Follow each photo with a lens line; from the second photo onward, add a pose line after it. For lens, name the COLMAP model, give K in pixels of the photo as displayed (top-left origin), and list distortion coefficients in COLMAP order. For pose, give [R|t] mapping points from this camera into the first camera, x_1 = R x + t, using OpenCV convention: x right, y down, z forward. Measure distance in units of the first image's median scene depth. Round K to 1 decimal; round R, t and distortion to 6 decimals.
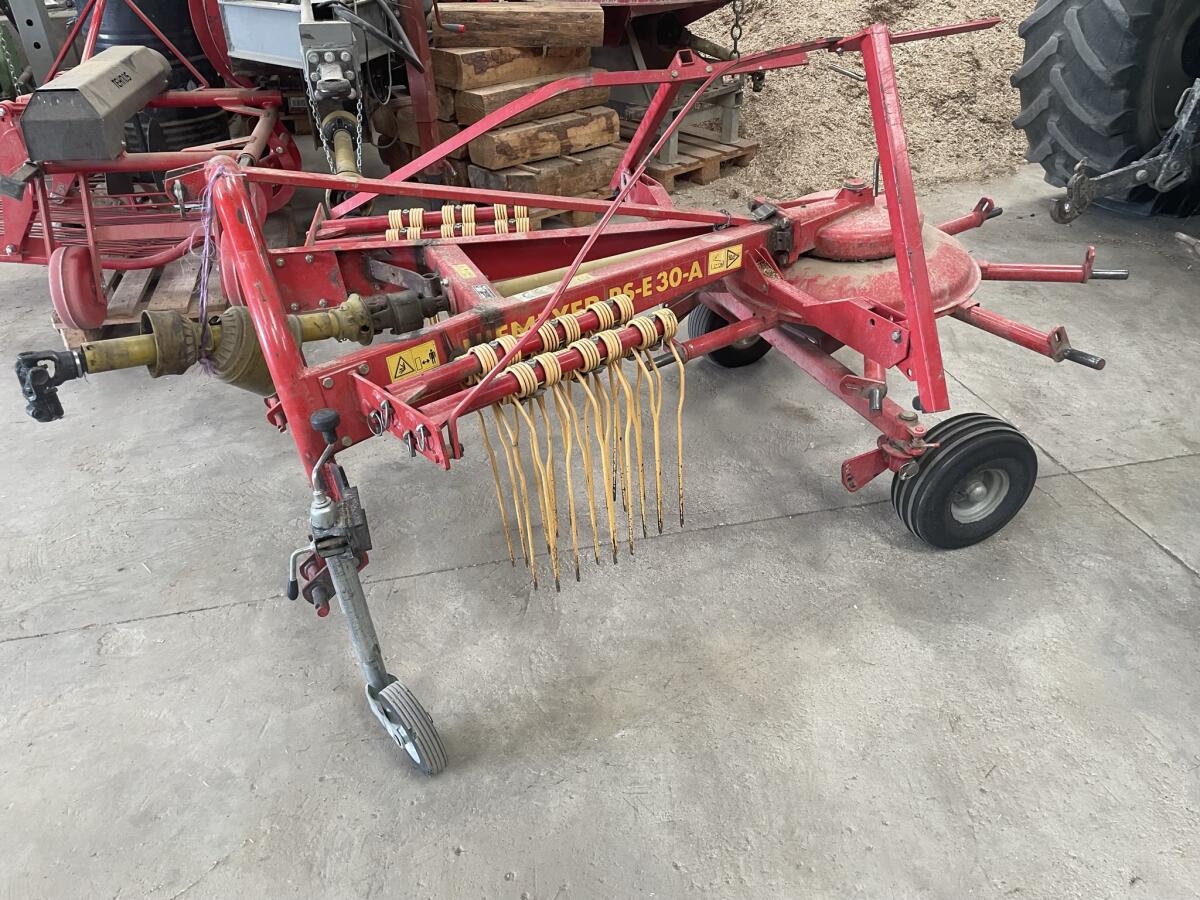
lens RADIAL K [[914.1, 0, 554.6], [0, 914.1, 407.6], [0, 0, 1]] dist [0.097089, -0.129117]
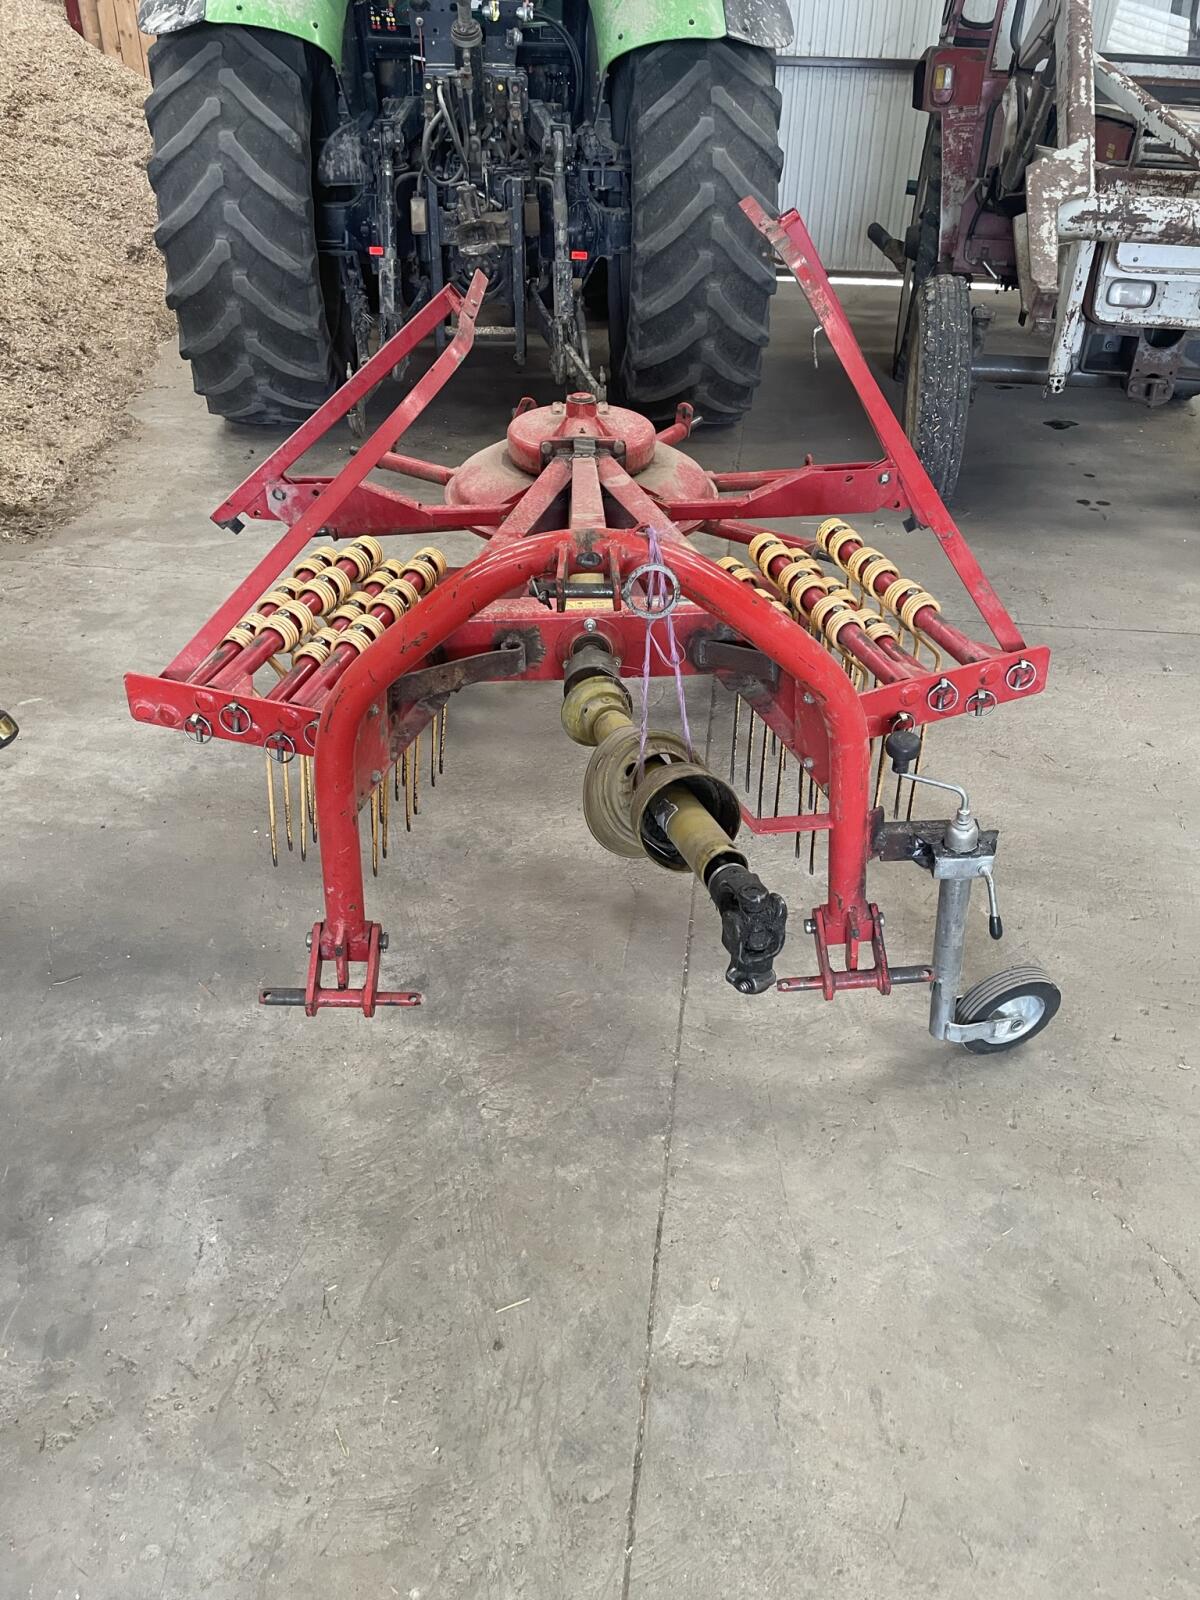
lens RADIAL K [[1218.8, 0, 610.4], [0, 1218.8, 788.6], [0, 0, 1]] dist [0.097089, -0.129117]
pose [[0.335209, -0.483834, 0.808418, -0.503552], [0.460336, 0.832775, 0.307535, -0.168705], [-0.822026, 0.269055, 0.501879, 0.282715]]
